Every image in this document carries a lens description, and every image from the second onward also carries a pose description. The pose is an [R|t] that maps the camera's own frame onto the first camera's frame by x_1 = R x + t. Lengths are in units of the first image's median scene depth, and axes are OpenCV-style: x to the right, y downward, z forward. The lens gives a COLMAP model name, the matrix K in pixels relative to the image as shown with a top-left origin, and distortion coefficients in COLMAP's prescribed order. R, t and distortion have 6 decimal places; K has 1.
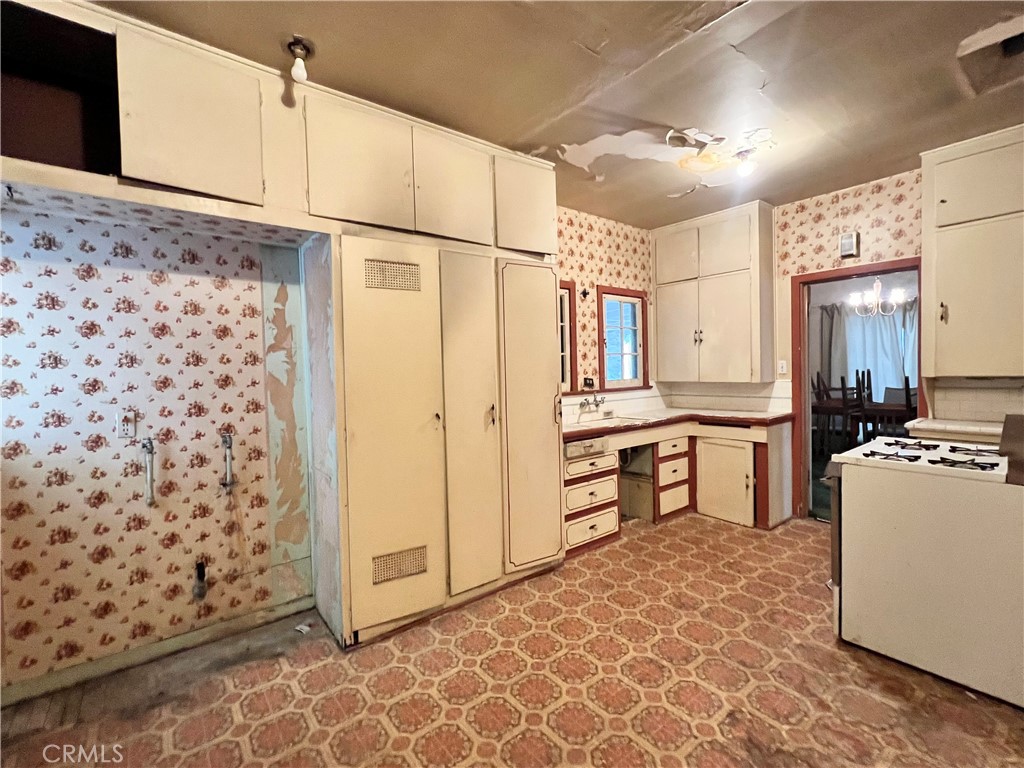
lens RADIAL K [[460.8, 0, 509.2], [0, 460.8, 382.6], [0, 0, 1]] dist [-0.001835, -0.000017]
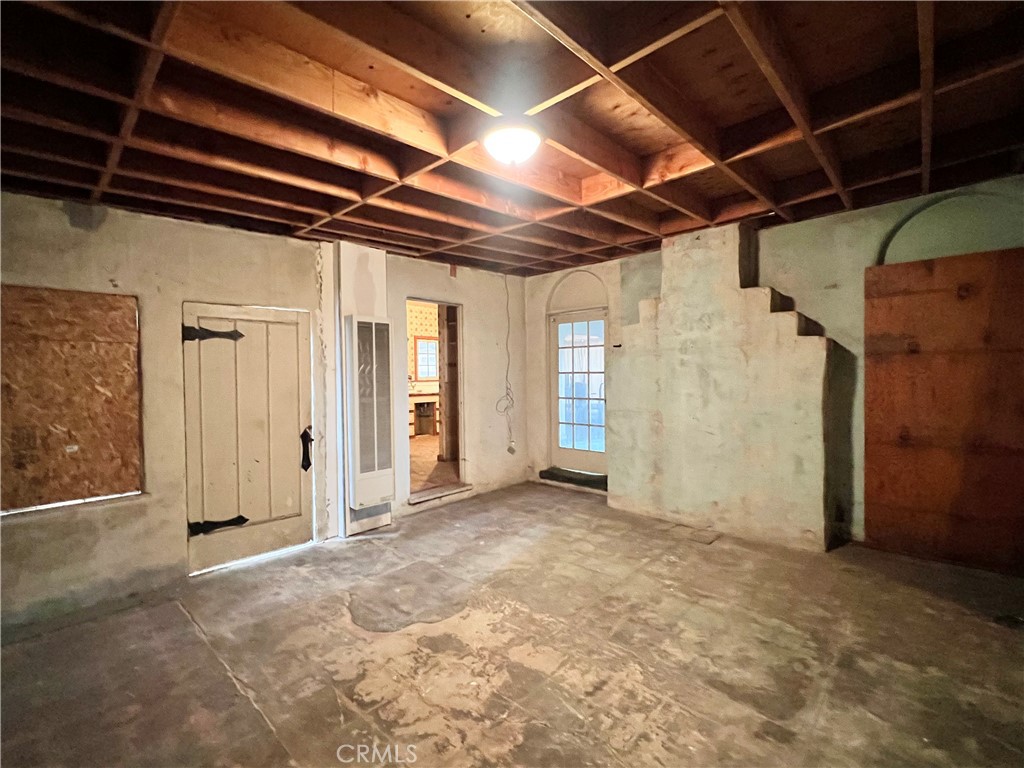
lens RADIAL K [[460.8, 0, 509.2], [0, 460.8, 382.6], [0, 0, 1]] dist [-0.001835, -0.000017]
pose [[0.990529, 0.011691, 0.136806, 0.402934], [-0.009458, 0.999811, -0.016960, 0.070367], [-0.136979, 0.015505, 0.990453, -1.569235]]
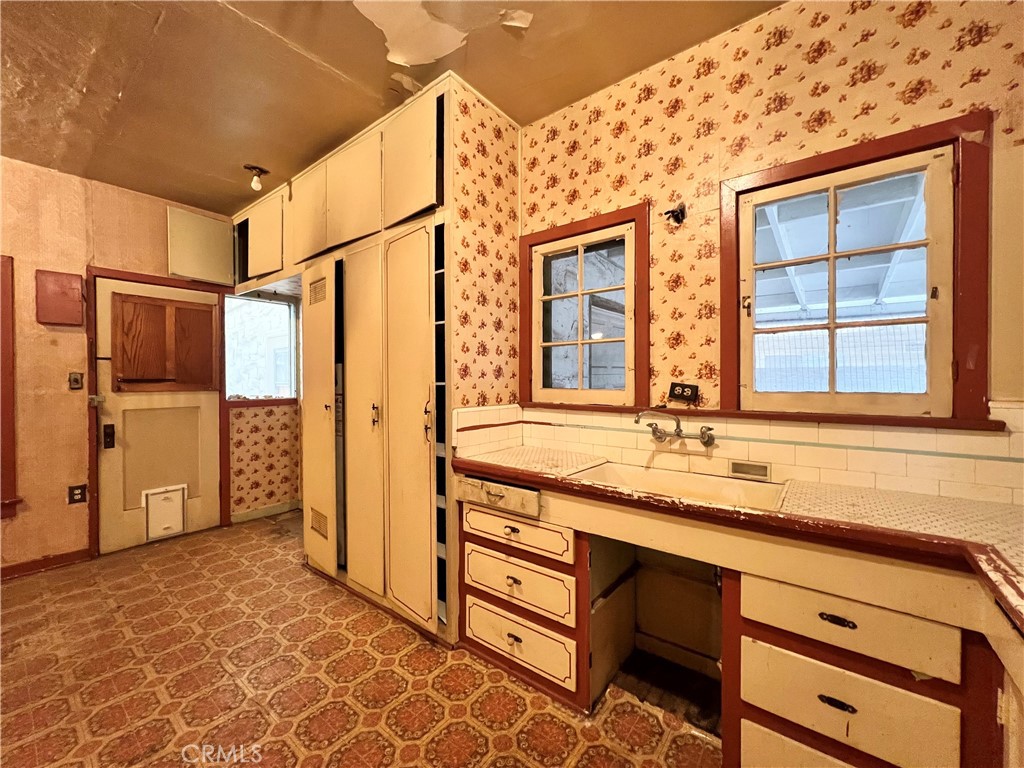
lens RADIAL K [[411.5, 0, 512.0], [0, 411.5, 380.8], [0, 0, 1]] dist [-0.000564, 0.000190]
pose [[0.236524, 0.032942, -0.971067, 0.626110], [-0.029853, 0.999200, 0.026625, -0.021441], [0.971167, 0.022692, 0.237318, 0.807671]]
